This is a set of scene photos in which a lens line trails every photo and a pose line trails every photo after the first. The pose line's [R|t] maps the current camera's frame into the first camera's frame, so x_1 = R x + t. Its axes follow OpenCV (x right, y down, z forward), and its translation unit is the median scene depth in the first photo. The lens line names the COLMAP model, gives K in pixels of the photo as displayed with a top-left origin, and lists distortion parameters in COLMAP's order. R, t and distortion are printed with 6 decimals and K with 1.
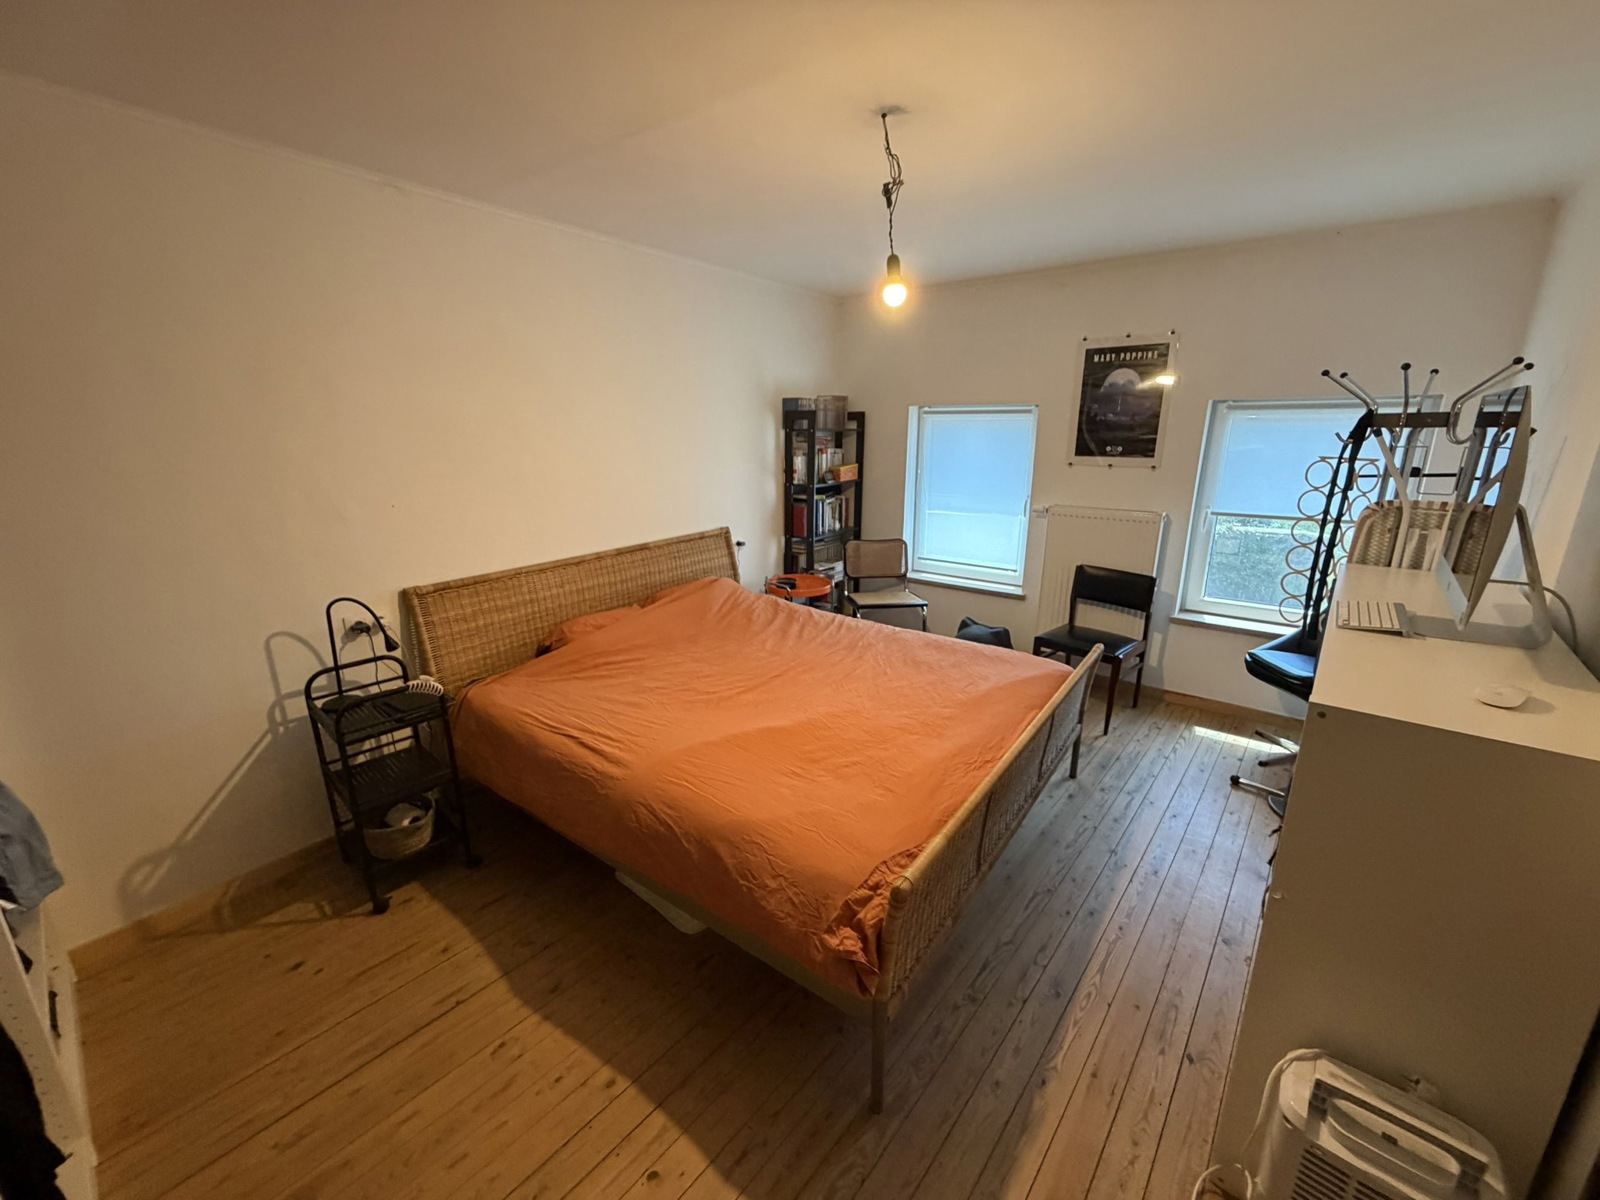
lens RADIAL K [[639.8, 0, 795.0], [0, 639.8, 599.5], [0, 0, 1]] dist [-0.000562, 0.000286]
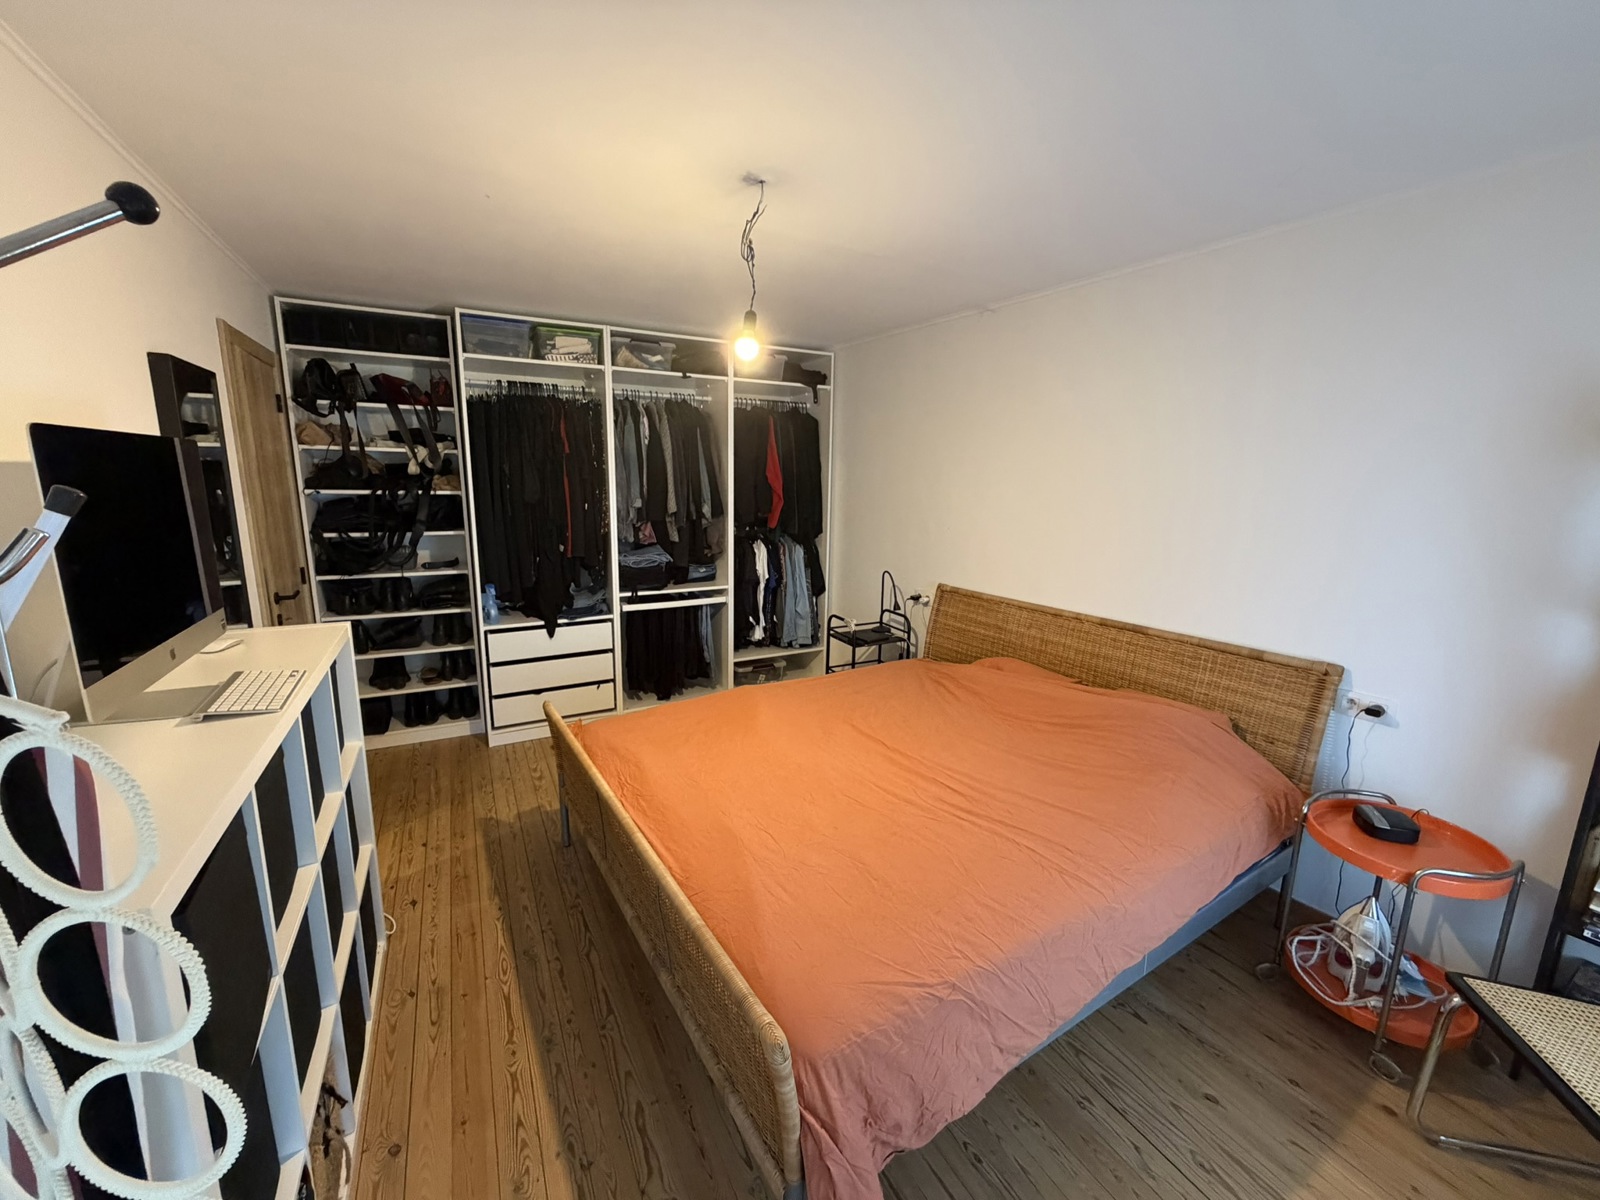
lens RADIAL K [[639.8, 0, 796.2], [0, 639.8, 597.1], [0, 0, 1]] dist [-0.000562, 0.000286]
pose [[-0.367737, 0.178359, -0.912665, 0.829928], [-0.252583, 0.925381, 0.282616, -0.308918], [0.894970, 0.334452, -0.295246, 1.104484]]
